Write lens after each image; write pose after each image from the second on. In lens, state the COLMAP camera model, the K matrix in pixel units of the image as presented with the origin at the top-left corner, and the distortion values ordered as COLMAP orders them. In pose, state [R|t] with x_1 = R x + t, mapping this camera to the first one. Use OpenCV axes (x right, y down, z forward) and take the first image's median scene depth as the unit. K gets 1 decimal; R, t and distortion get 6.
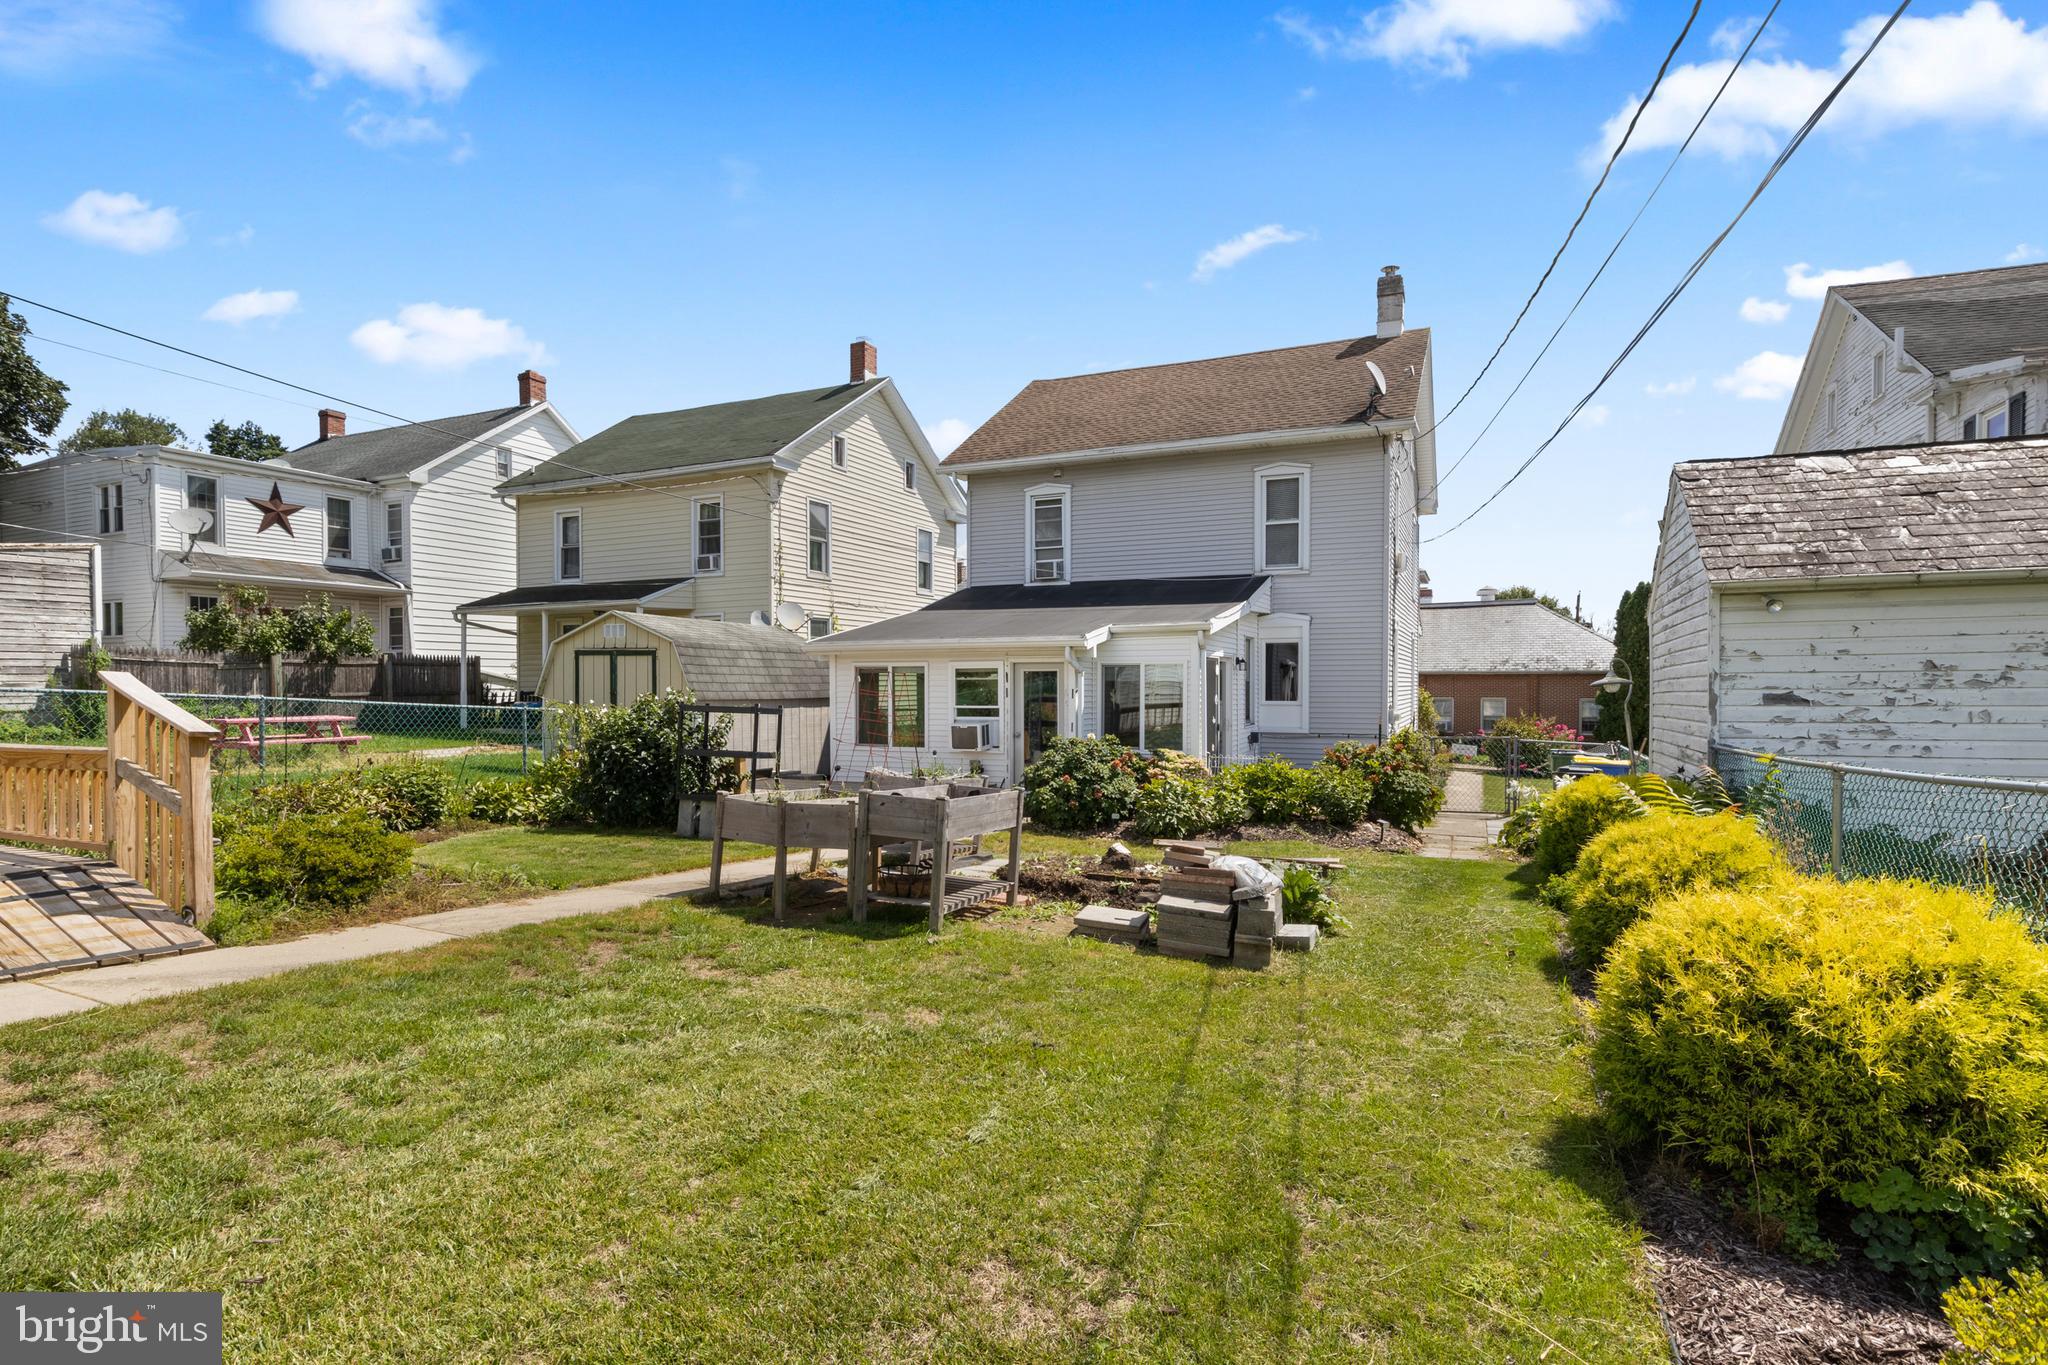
lens RADIAL K [[1029.6, 0, 999.9], [0, 1029.6, 699.1], [0, 0, 1]] dist [-0.007164, -0.000115]
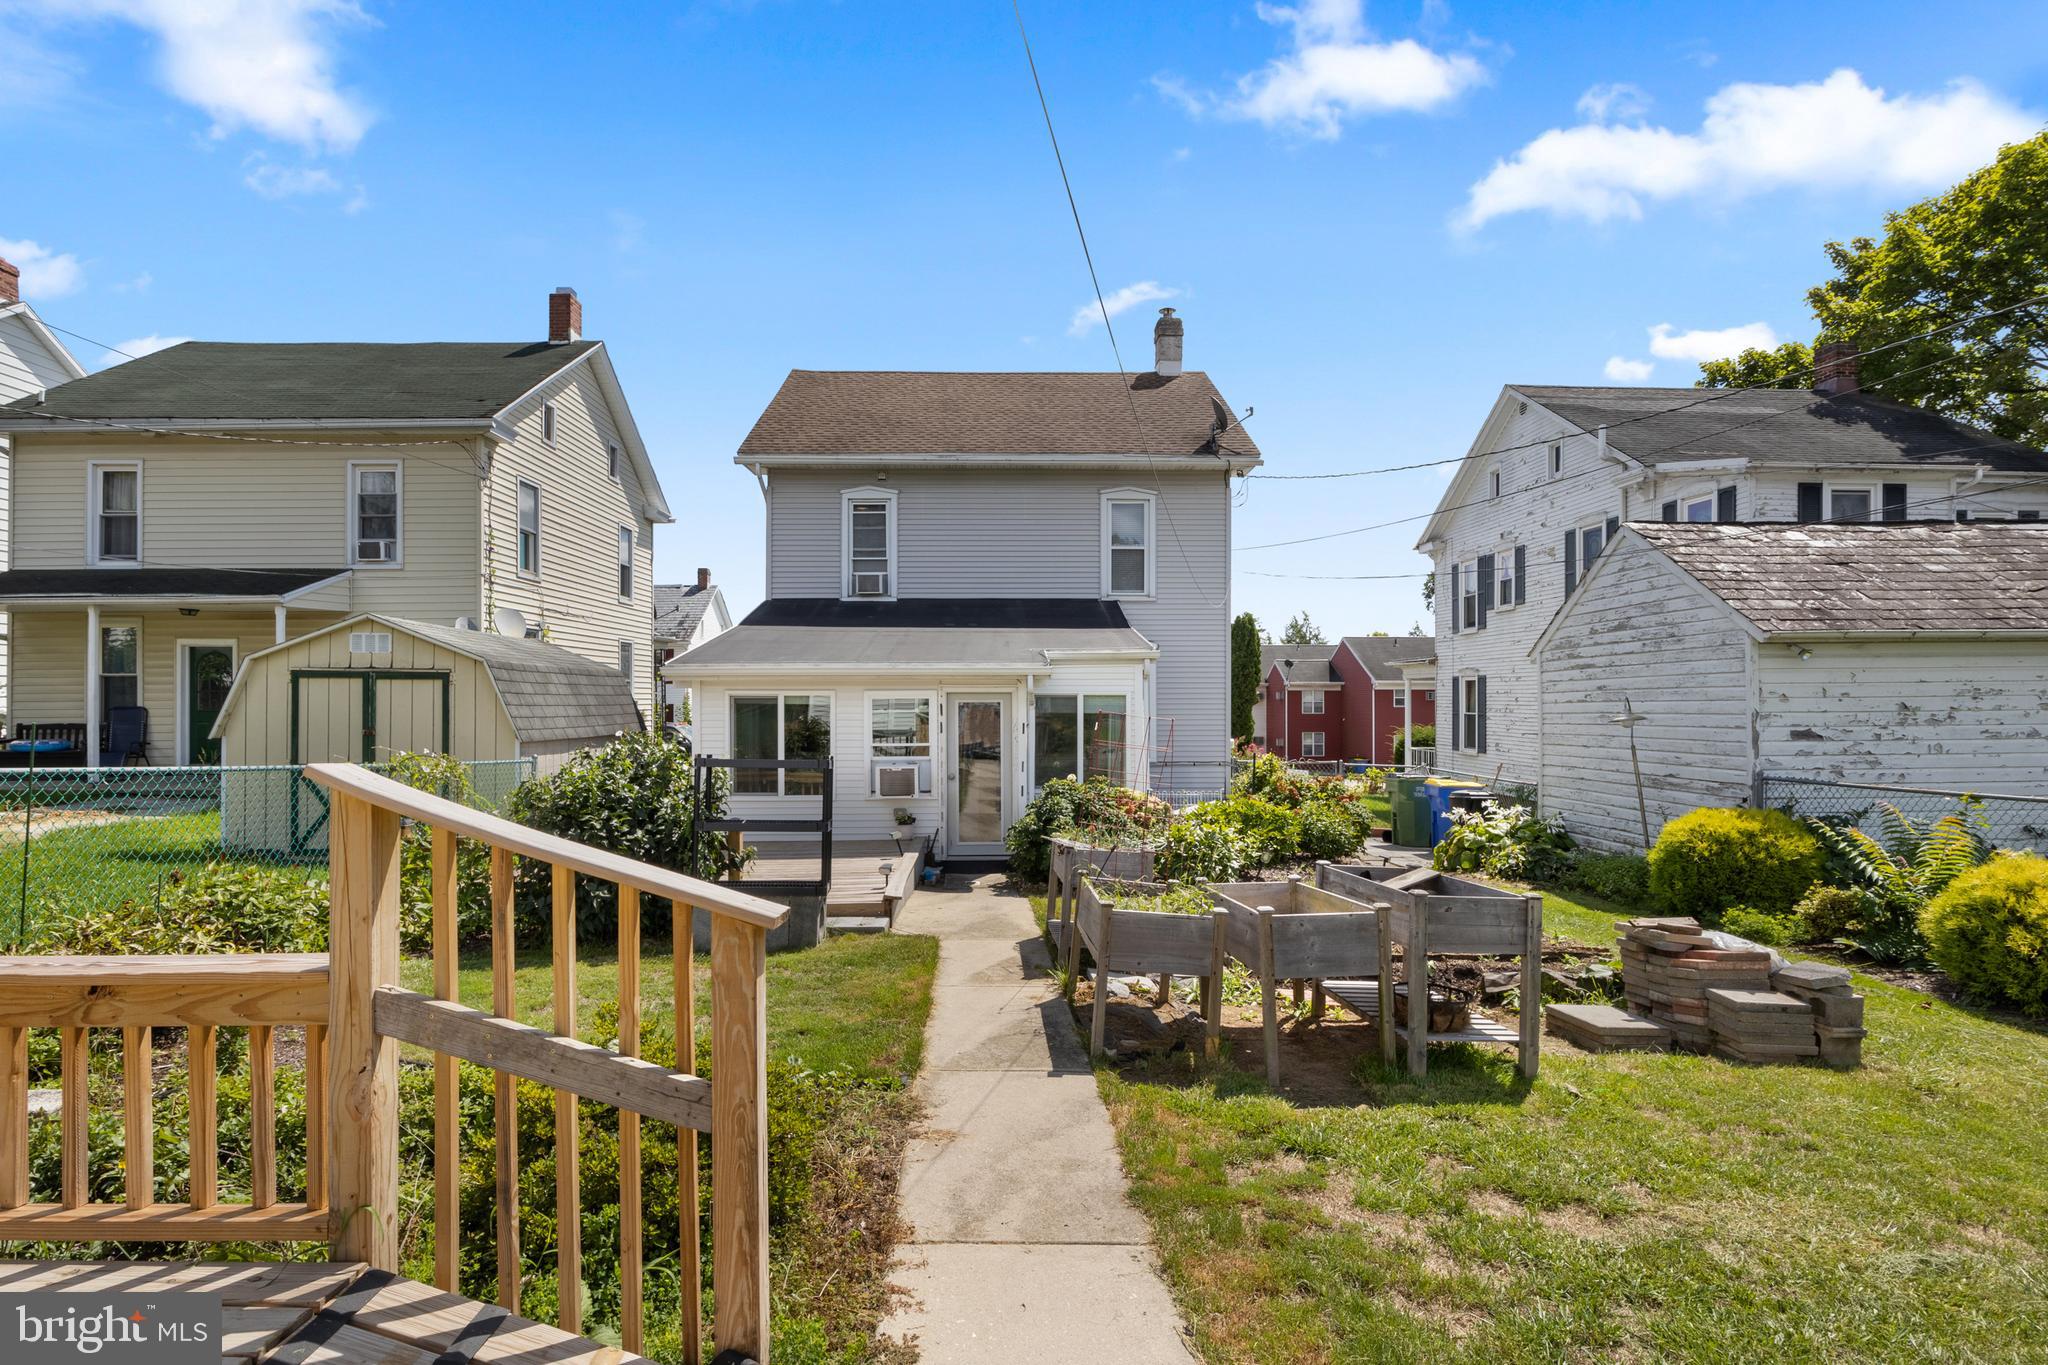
lens RADIAL K [[1029.6, 0, 1008.3], [0, 1029.6, 684.4], [0, 0, 1]] dist [-0.007164, -0.000115]
pose [[0.897876, 0.006726, 0.440197, -0.254518], [0.006508, 0.999571, -0.028547, -0.014039], [-0.440200, 0.028496, 0.897447, 0.168593]]
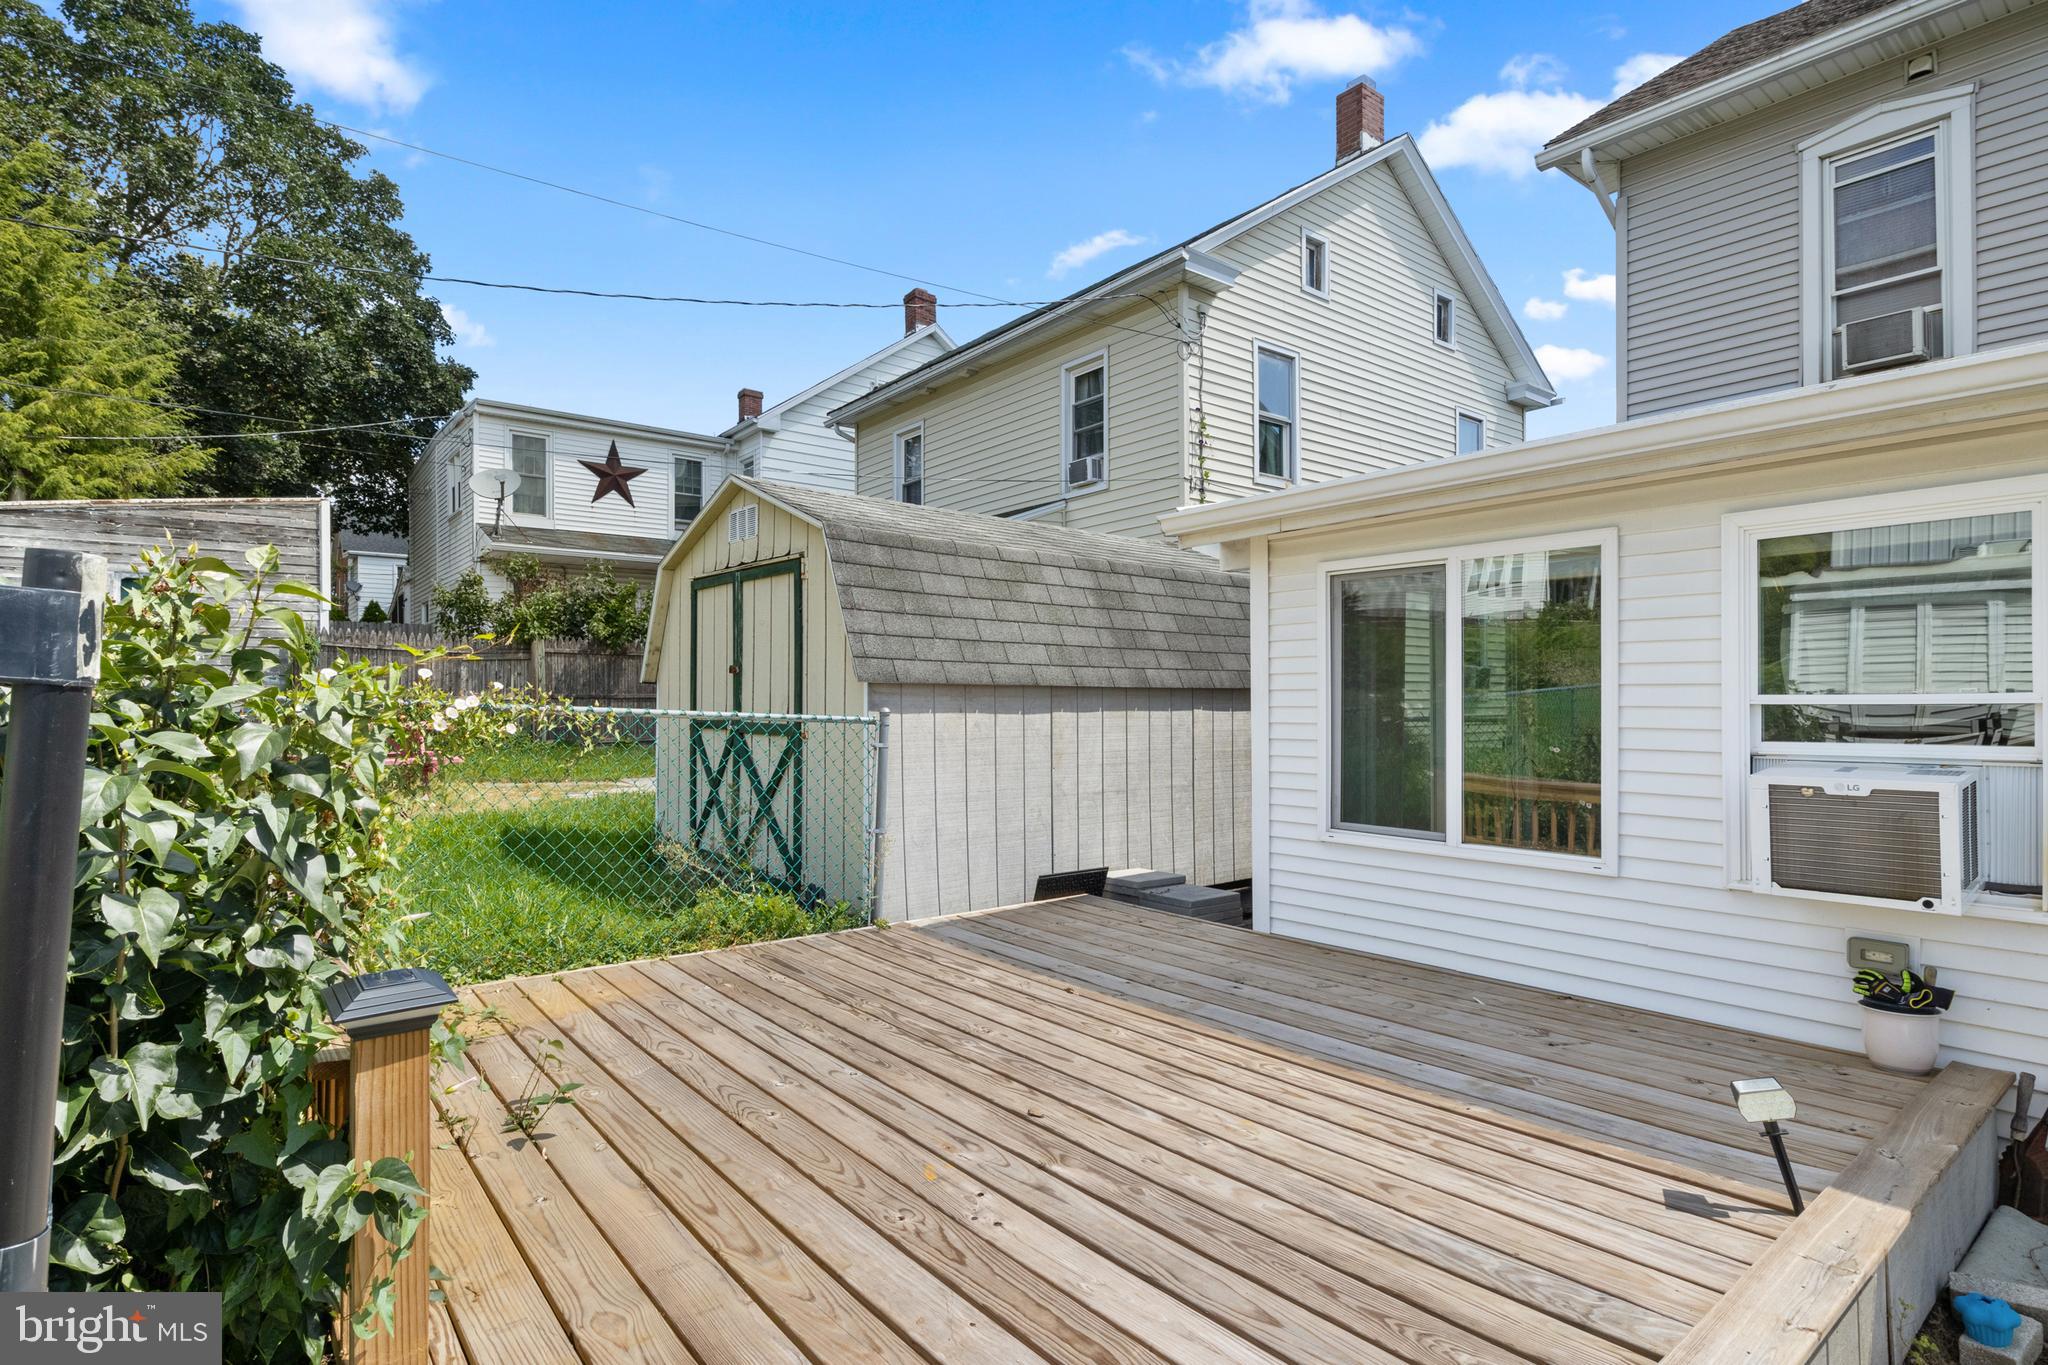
lens RADIAL K [[1029.6, 0, 1012.4], [0, 1029.6, 698.1], [0, 0, 1]] dist [-0.007164, -0.000115]
pose [[0.896996, -0.000838, -0.442037, -0.076641], [-0.006839, 0.999852, -0.015774, 0.009582], [0.441985, 0.017172, 0.896858, 0.581908]]
